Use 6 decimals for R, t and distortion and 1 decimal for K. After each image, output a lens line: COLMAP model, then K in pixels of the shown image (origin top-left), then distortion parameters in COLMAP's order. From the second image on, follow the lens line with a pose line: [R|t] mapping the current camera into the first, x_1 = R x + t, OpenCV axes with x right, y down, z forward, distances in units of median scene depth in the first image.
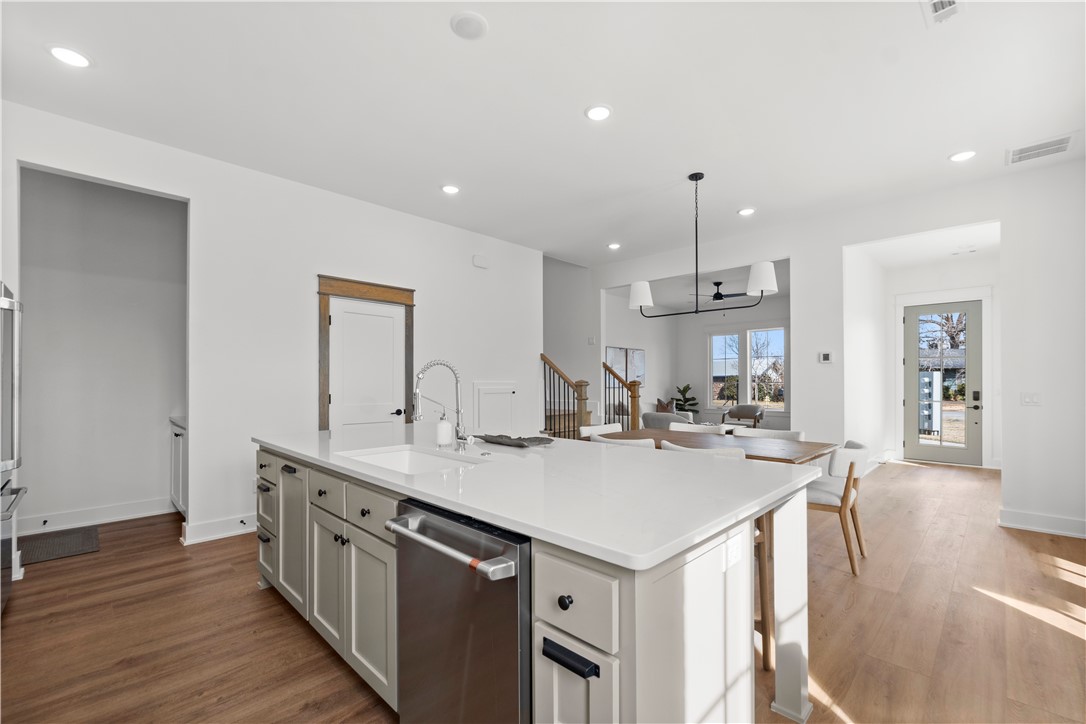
lens RADIAL K [[462.4, 0, 561.4], [0, 462.4, 374.8], [0, 0, 1]] dist [0.023692, 0.000100]
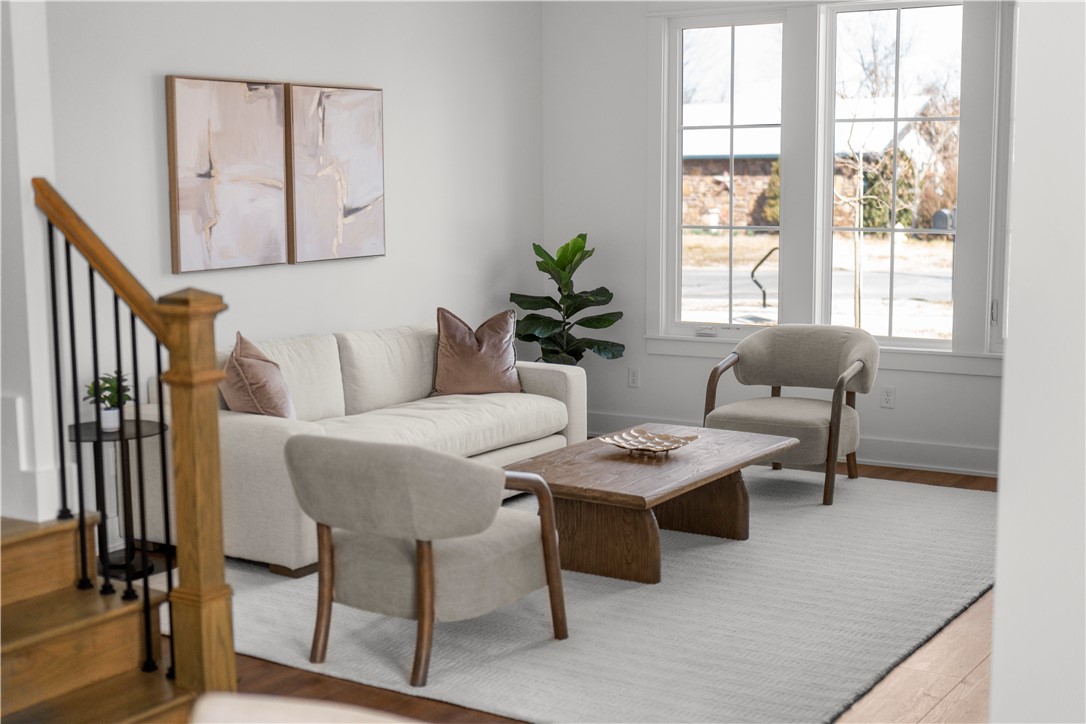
lens RADIAL K [[1504.7, 0, 541.8], [0, 1504.7, 361.4], [0, 0, 1]] dist [0.034108, 0.000000]
pose [[0.983100, -0.029745, 0.180636, 0.120880], [0.003486, 0.989575, 0.143980, -0.028417], [-0.183035, -0.140917, 0.972955, 0.263027]]
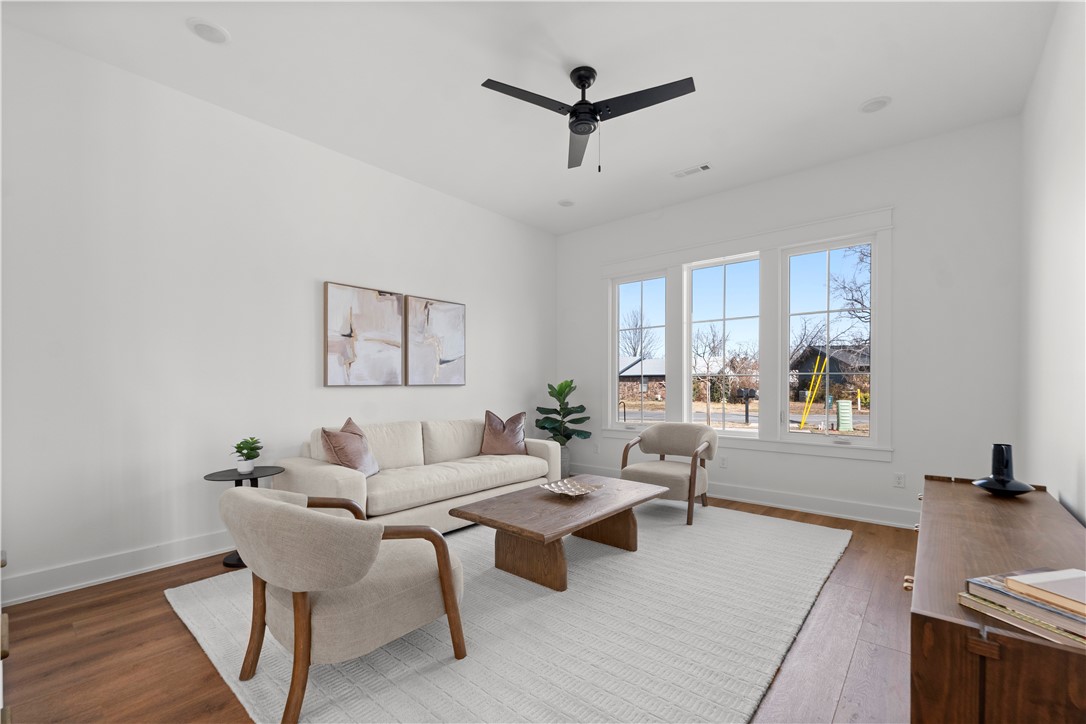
lens RADIAL K [[462.4, 0, 549.1], [0, 462.4, 384.3], [0, 0, 1]] dist [0.023692, 0.000100]
pose [[0.998414, -0.001531, 0.056277, 0.238033], [0.000432, 0.999809, 0.019535, 0.016463], [-0.056296, -0.019480, 0.998224, 0.535756]]
